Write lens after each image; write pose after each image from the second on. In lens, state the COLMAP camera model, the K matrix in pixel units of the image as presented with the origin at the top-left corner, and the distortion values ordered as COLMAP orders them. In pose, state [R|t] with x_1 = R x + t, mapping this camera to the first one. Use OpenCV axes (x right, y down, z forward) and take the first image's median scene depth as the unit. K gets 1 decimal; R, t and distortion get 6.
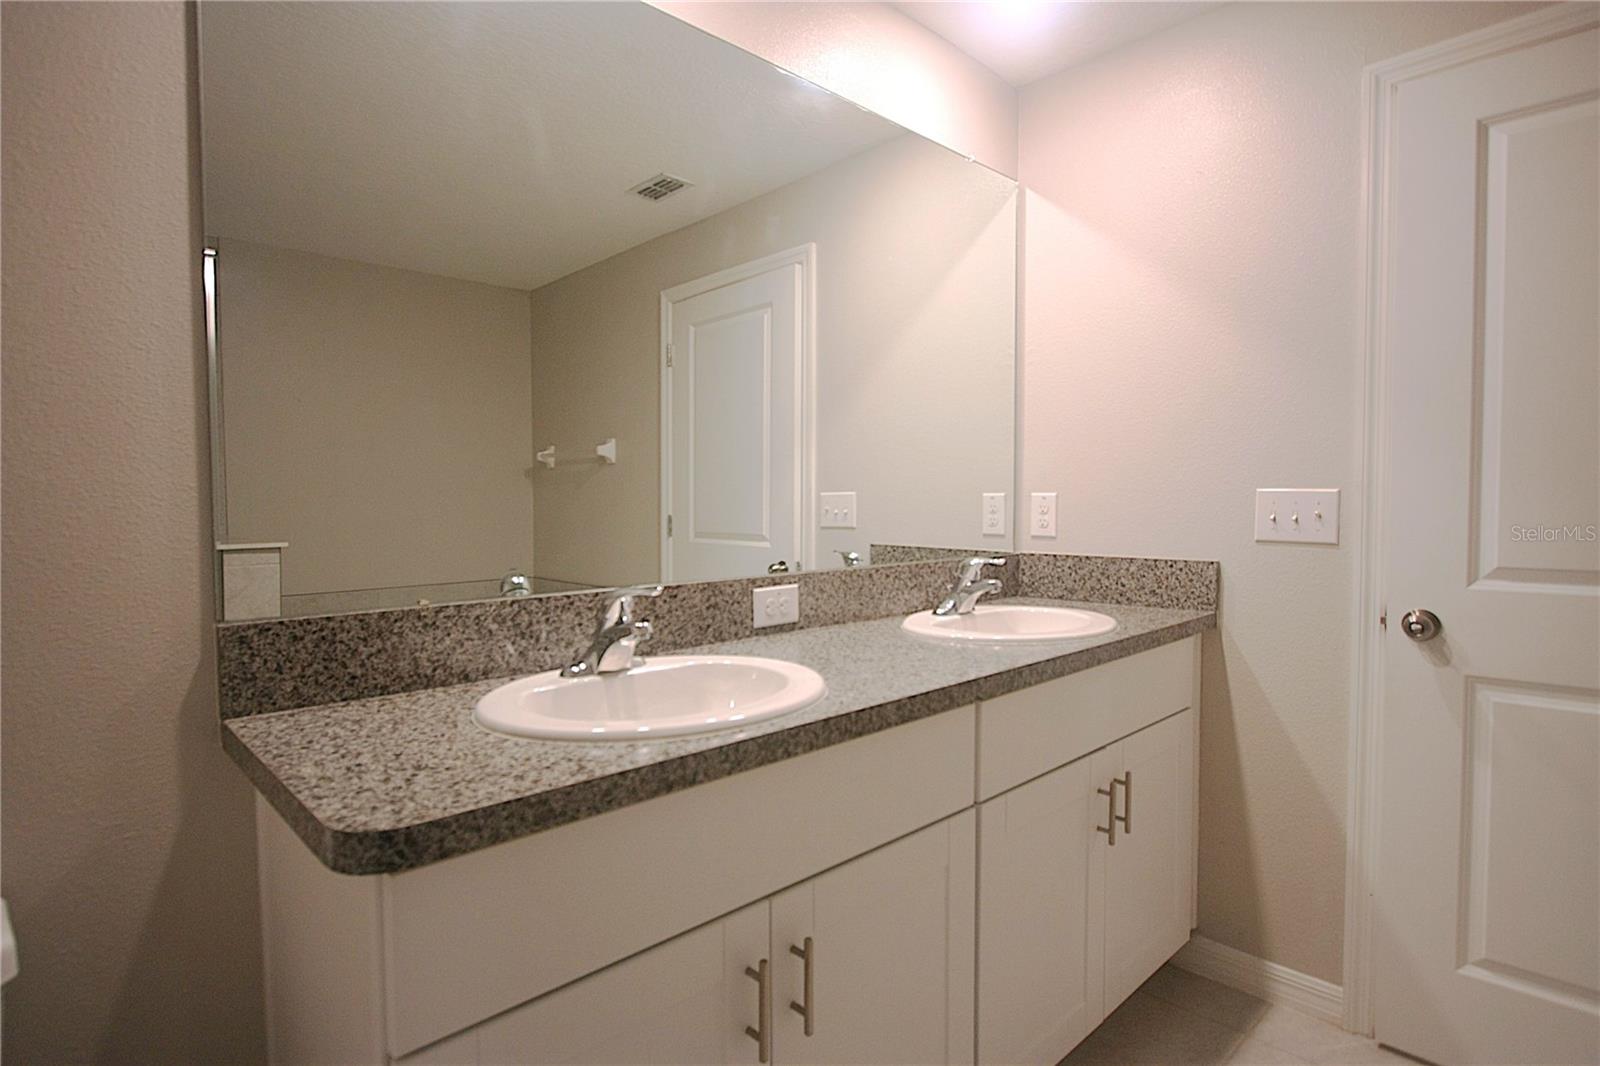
lens RADIAL K [[831.9, 0, 800.0], [0, 831.9, 533.0], [0, 0, 1]] dist [-0.011610, 0.000211]
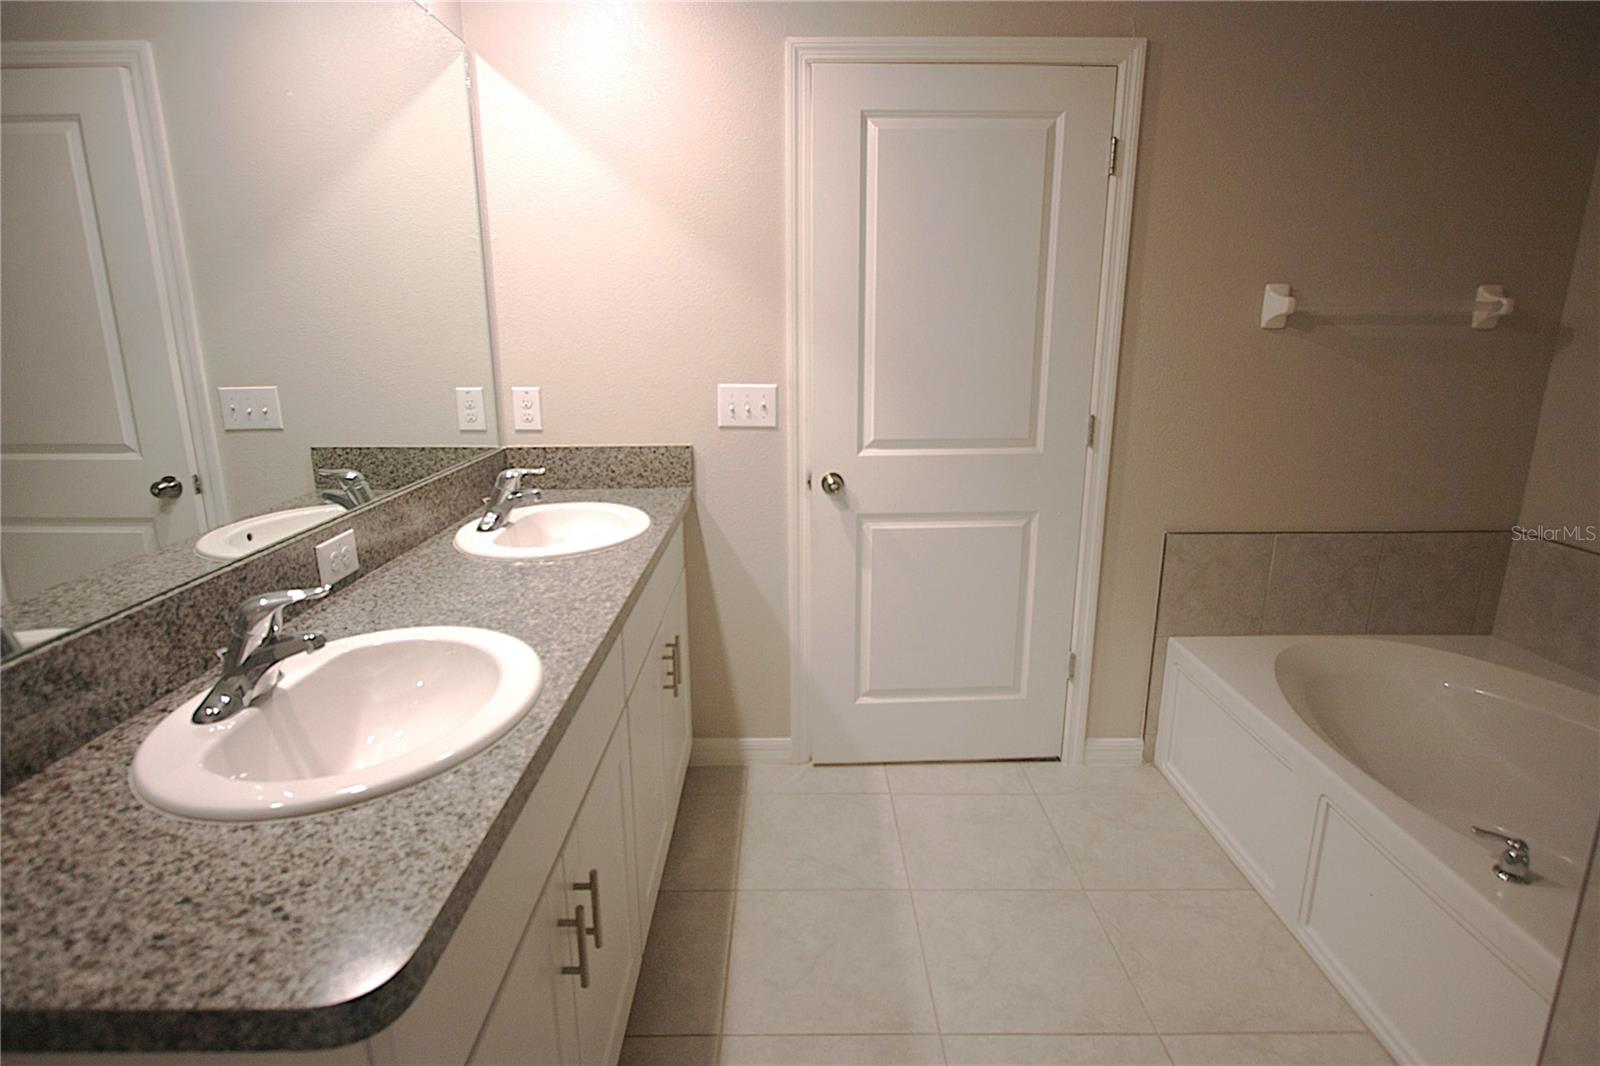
lens RADIAL K [[831.9, 0, 800.0], [0, 831.9, 533.0], [0, 0, 1]] dist [-0.011610, 0.000211]
pose [[0.682612, -0.175838, 0.709311, -0.291291], [0.028676, 0.976318, 0.214433, -0.104628], [-0.730218, -0.126034, 0.671489, 0.063077]]
